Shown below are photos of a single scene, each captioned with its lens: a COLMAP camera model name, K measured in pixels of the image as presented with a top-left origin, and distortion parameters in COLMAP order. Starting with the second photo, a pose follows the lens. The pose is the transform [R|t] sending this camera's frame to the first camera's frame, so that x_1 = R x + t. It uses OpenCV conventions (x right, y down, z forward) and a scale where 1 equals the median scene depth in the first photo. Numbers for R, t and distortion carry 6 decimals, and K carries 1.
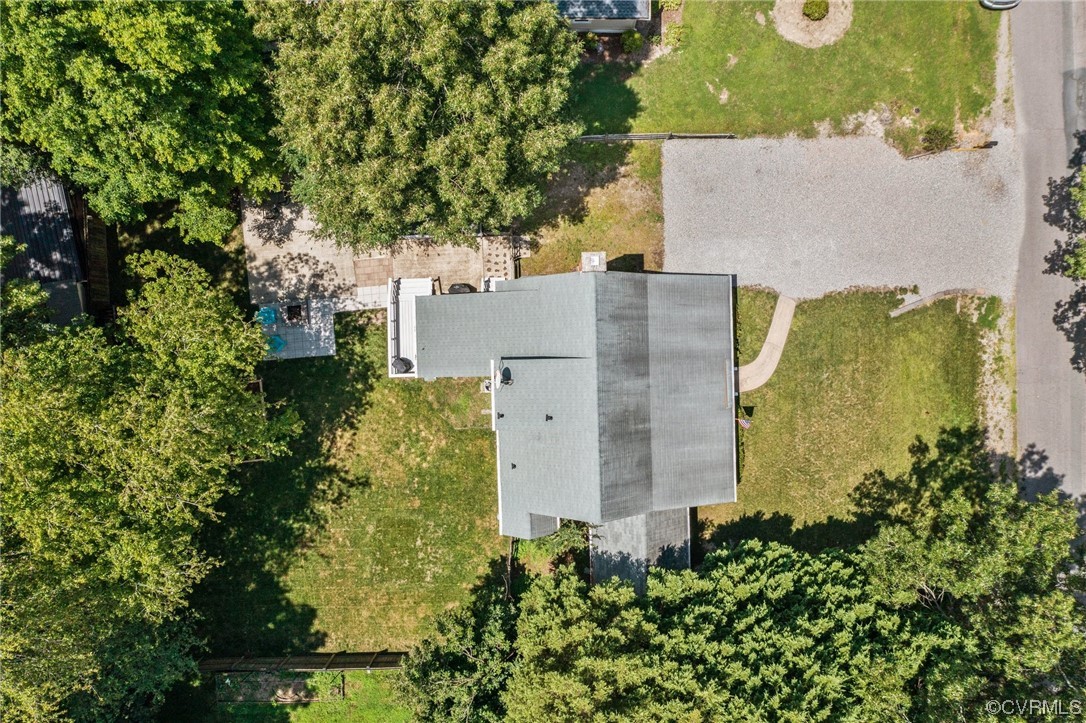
lens RADIAL K [[855.1, 0, 550.3], [0, 855.1, 363.8], [0, 0, 1]] dist [-0.014289, -0.002884]
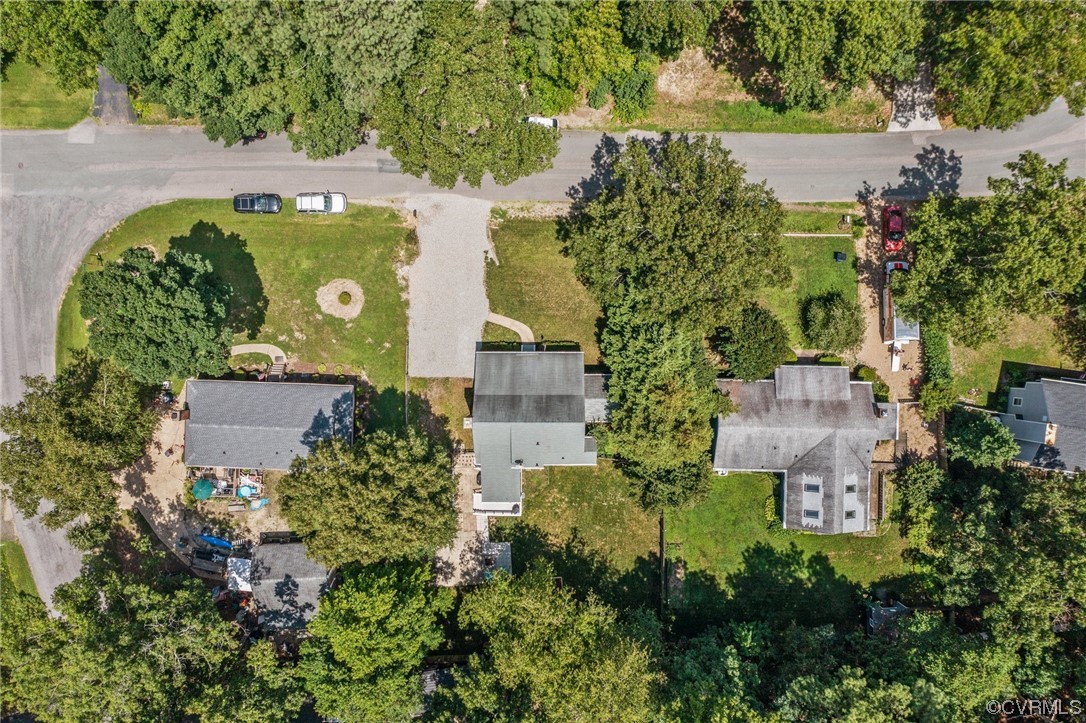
lens RADIAL K [[855.1, 0, 550.3], [0, 855.1, 363.8], [0, 0, 1]] dist [-0.014289, -0.002884]
pose [[0.028318, -0.999597, -0.001855, 0.174930], [0.999426, 0.028348, -0.018544, 0.108812], [0.018589, -0.001329, 0.999826, -1.008861]]
